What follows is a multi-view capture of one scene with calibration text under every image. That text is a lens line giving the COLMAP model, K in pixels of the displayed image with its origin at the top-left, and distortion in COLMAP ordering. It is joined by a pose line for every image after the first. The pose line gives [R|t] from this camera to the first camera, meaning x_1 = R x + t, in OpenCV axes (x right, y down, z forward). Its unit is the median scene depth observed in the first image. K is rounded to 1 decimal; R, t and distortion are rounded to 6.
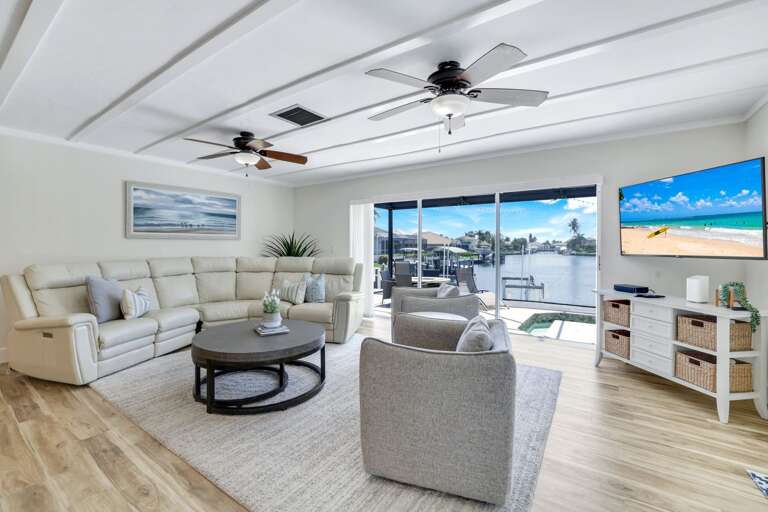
lens RADIAL K [[335.4, 0, 381.5], [0, 335.4, 250.2], [0, 0, 1]] dist [-0.001015, -0.000028]
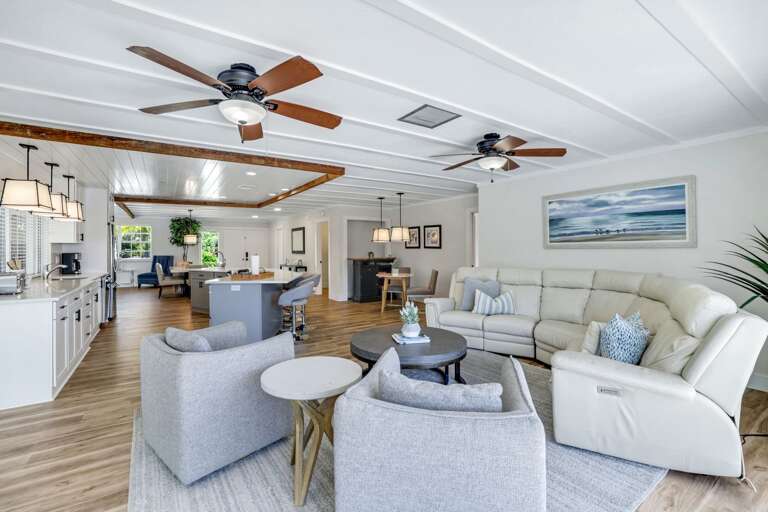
lens RADIAL K [[335.4, 0, 379.2], [0, 335.4, 252.8], [0, 0, 1]] dist [-0.001015, -0.000028]
pose [[-0.355334, -0.001820, -0.934738, 0.422233], [-0.019658, 0.999792, 0.005526, -0.015480], [0.934533, 0.020338, -0.355295, 0.796733]]
